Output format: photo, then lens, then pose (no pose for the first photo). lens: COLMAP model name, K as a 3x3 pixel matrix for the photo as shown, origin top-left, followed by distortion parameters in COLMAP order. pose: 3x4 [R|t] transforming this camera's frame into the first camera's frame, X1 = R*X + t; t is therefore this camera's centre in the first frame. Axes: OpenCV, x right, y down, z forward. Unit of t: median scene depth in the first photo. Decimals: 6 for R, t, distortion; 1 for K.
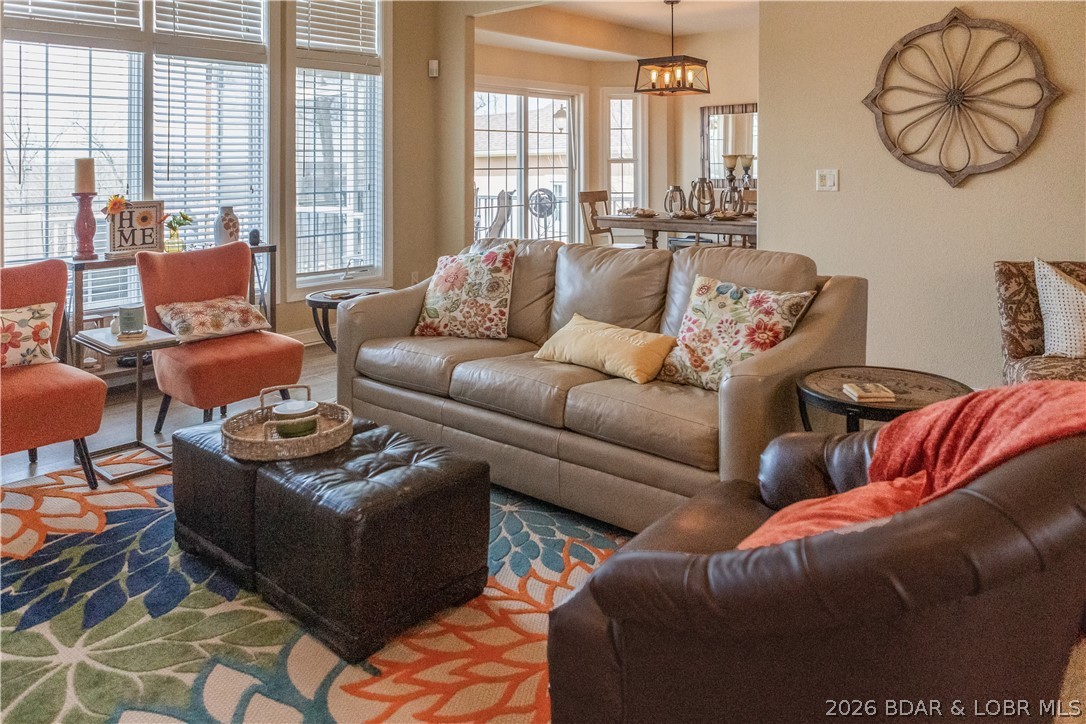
lens RADIAL K [[792.9, 0, 527.6], [0, 792.9, 185.0], [0, 0, 1]] dist [-0.015869, -0.002052]
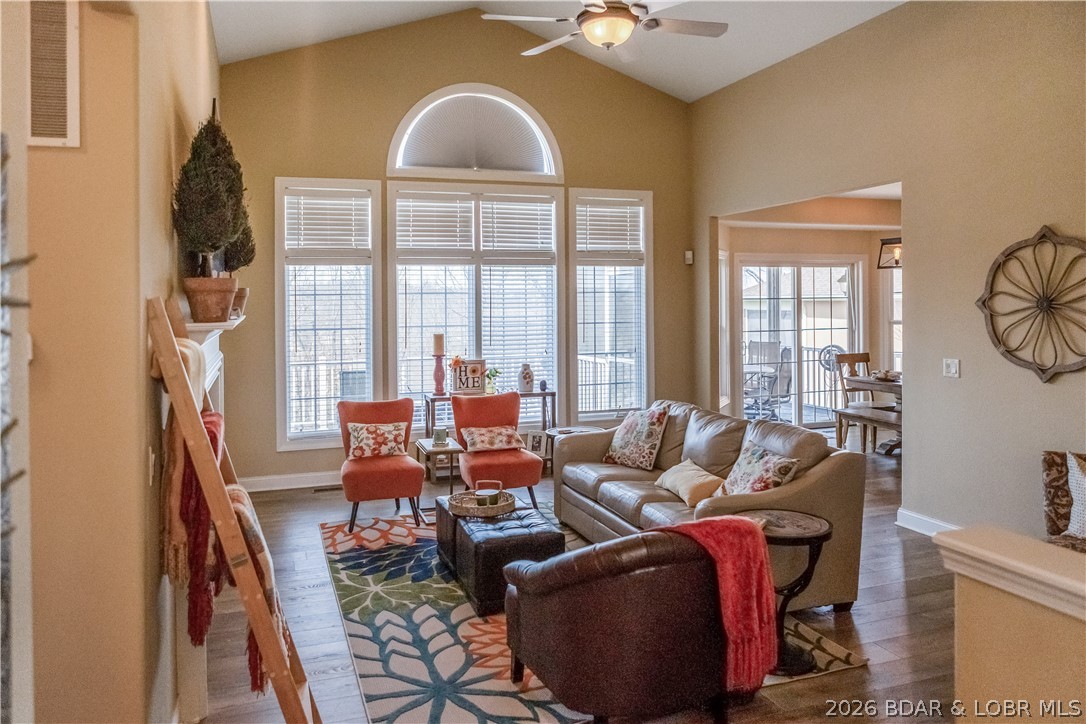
lens RADIAL K [[759.6, 0, 506.9], [0, 759.6, 338.3], [0, 0, 1]] dist [-0.040492, 0.000867]
pose [[0.856053, 0.024701, -0.516297, 0.452970], [-0.008944, 0.999416, 0.032985, -0.094735], [0.516810, -0.023619, 0.855774, -0.335020]]
